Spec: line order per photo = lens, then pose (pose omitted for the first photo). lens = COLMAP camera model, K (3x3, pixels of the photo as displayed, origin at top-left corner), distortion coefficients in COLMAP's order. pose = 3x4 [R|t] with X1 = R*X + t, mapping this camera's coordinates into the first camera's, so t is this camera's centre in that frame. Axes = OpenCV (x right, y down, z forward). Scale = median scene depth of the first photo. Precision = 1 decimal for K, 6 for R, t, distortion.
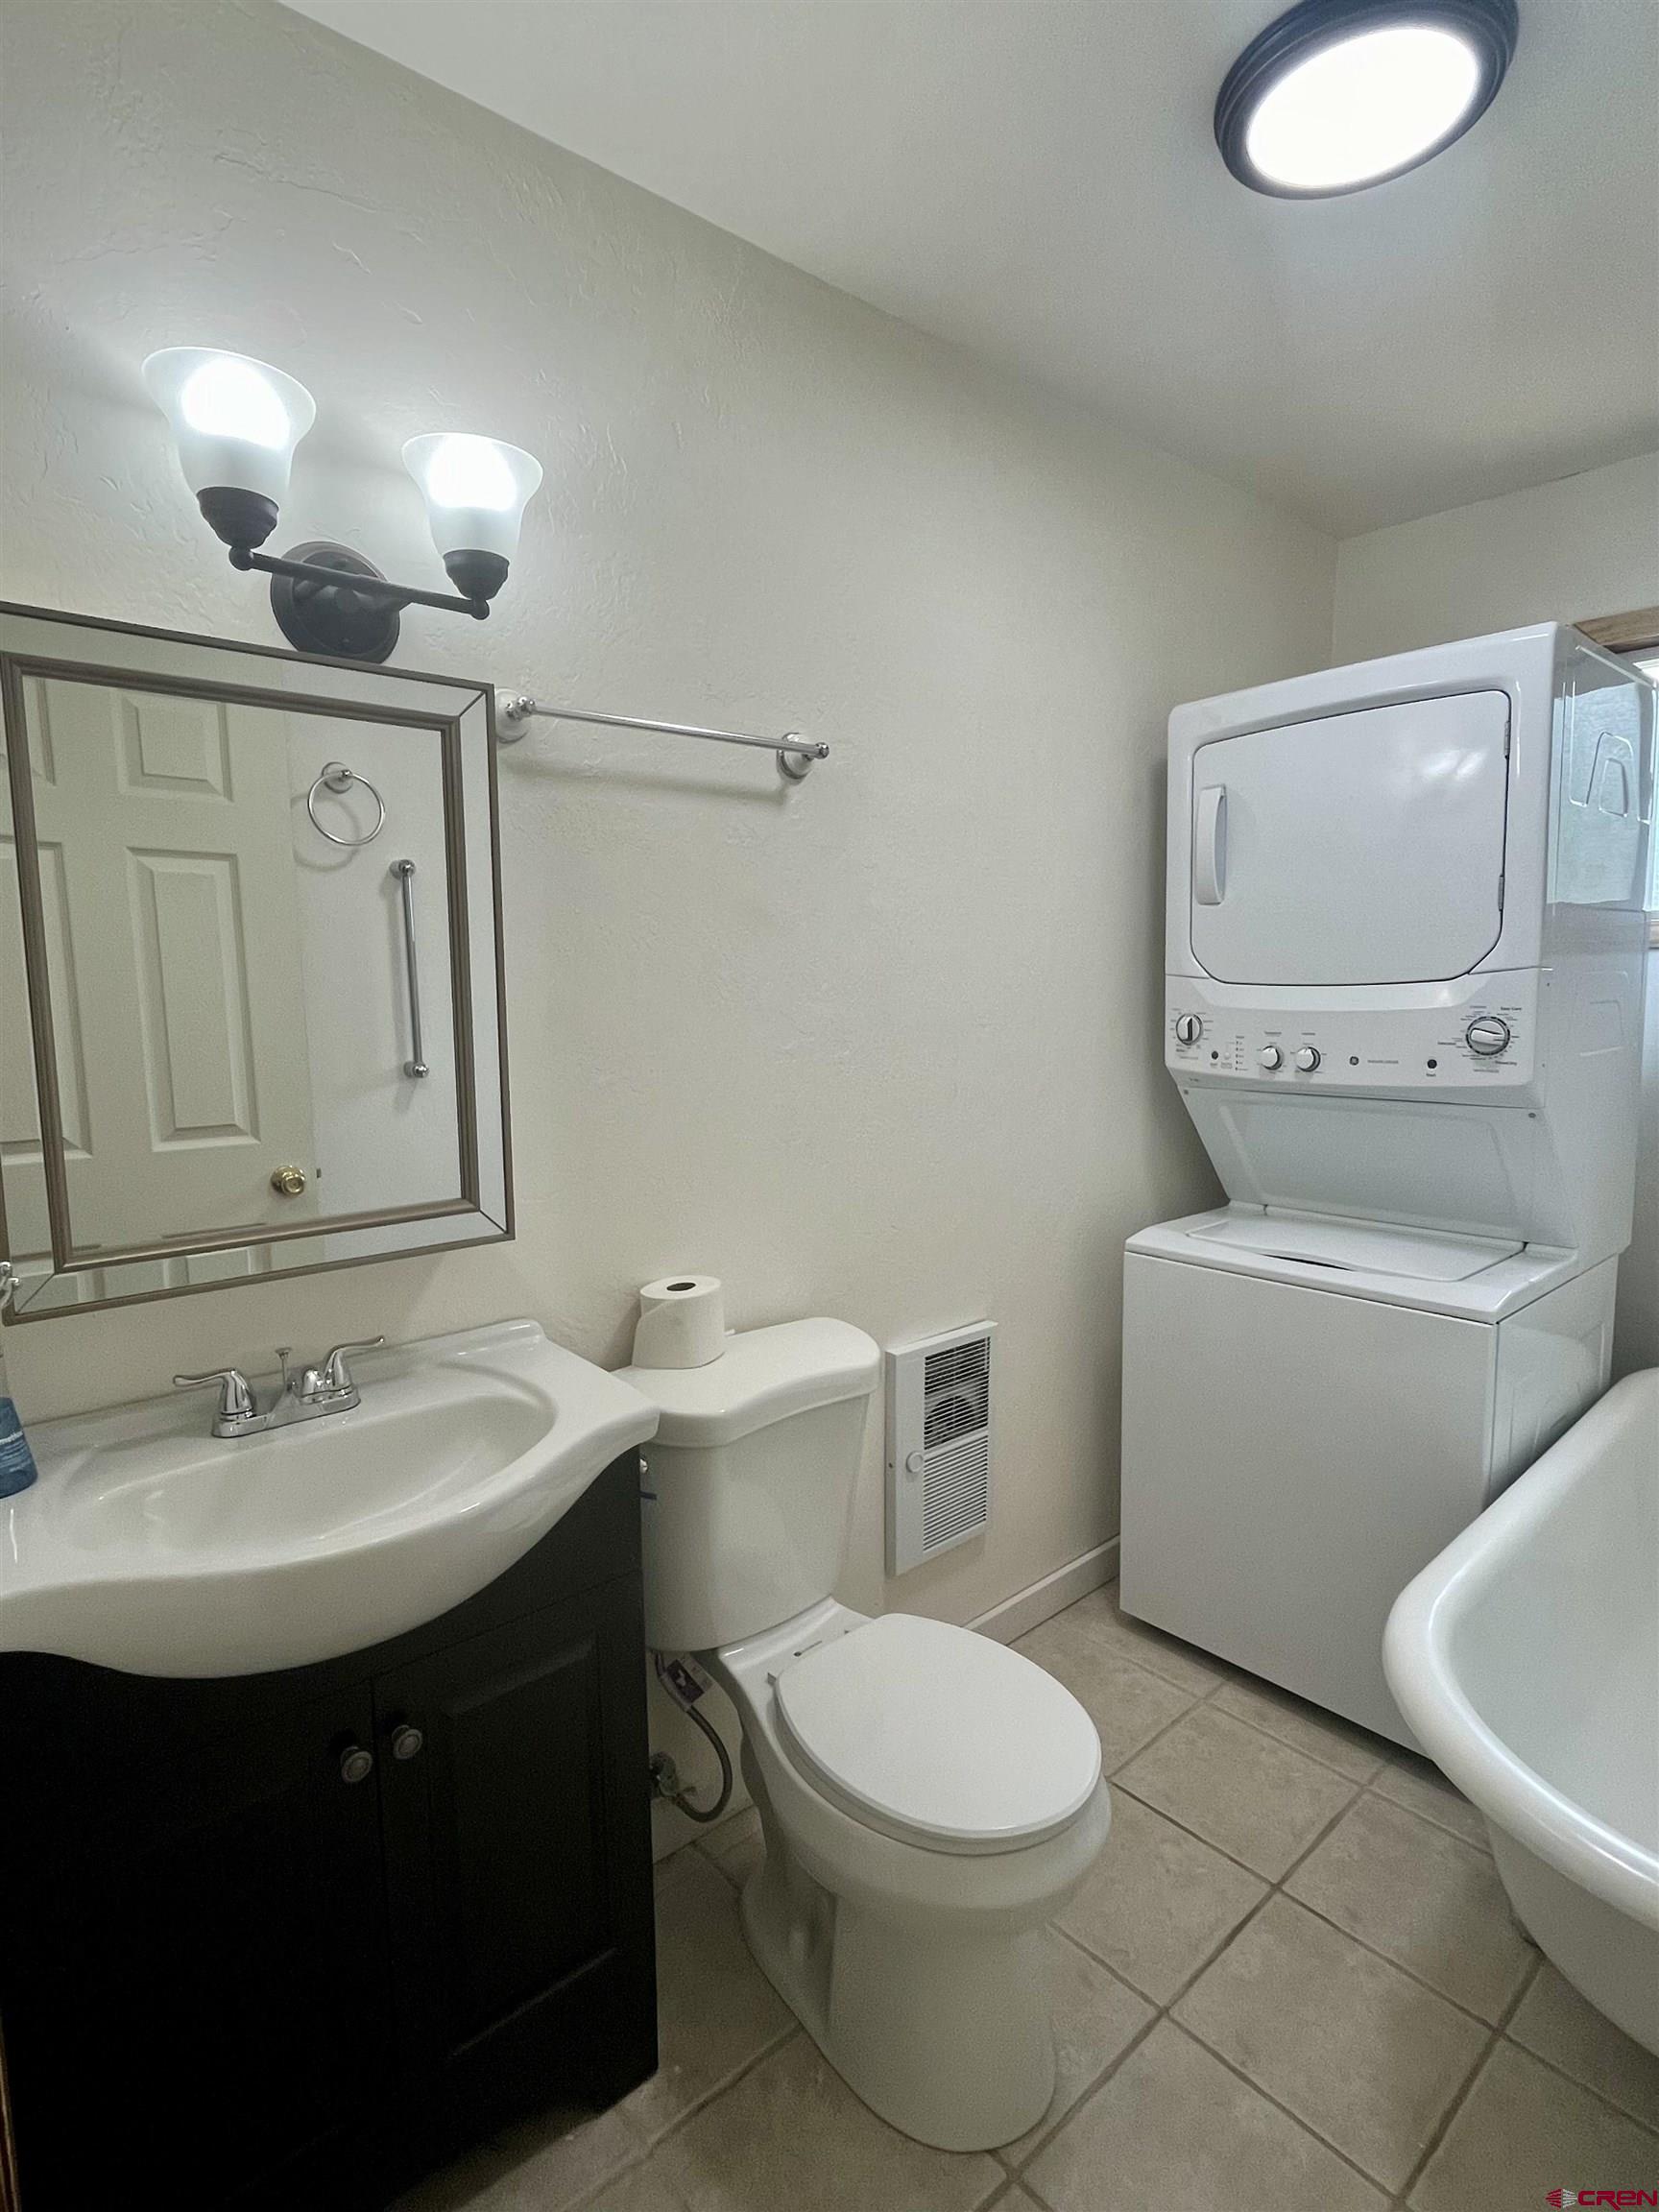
lens RADIAL K [[1104.6, 0, 833.5], [0, 1104.6, 1104.6], [0, 0, 1]] dist [0.003451, 0.000508]
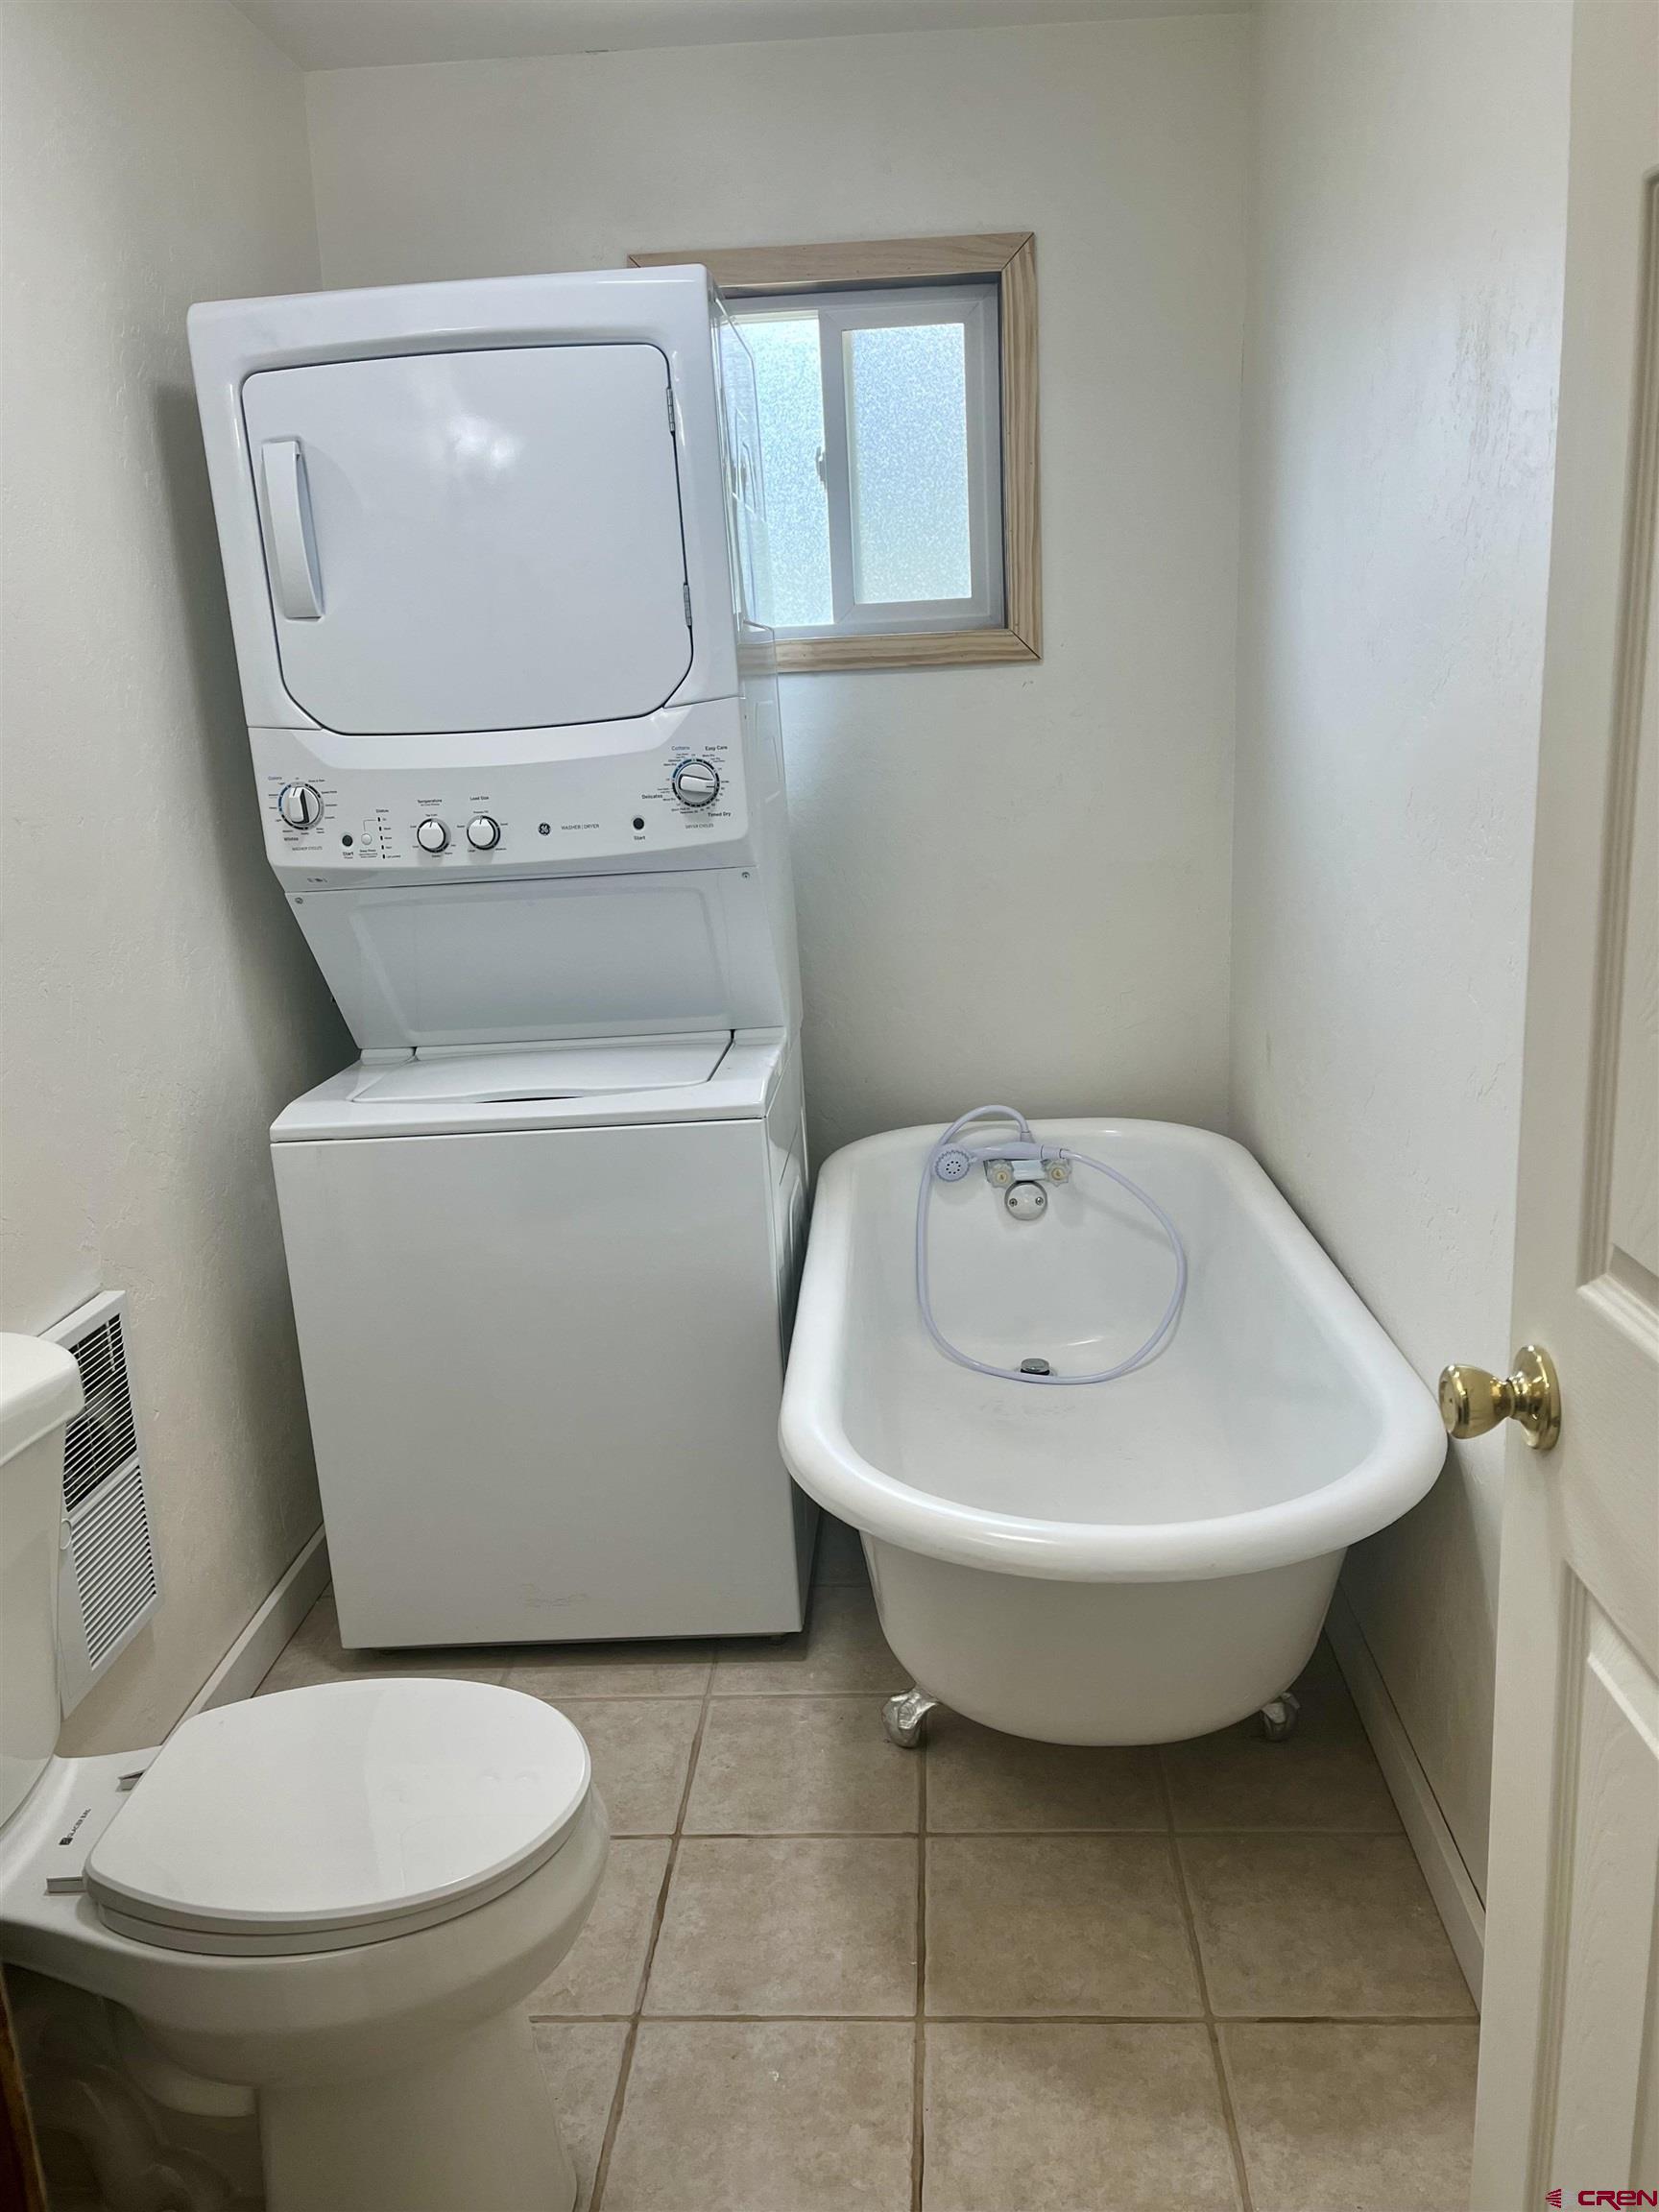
lens RADIAL K [[1735.3, 0, 826.8], [0, 1735.3, 1109.3], [0, 0, 1]] dist [0.034044, -0.000251]
pose [[0.701741, -0.188183, 0.687129, -0.262655], [0.127480, 0.982085, 0.138772, 0.009137], [-0.700934, -0.009787, 0.713159, 0.001769]]
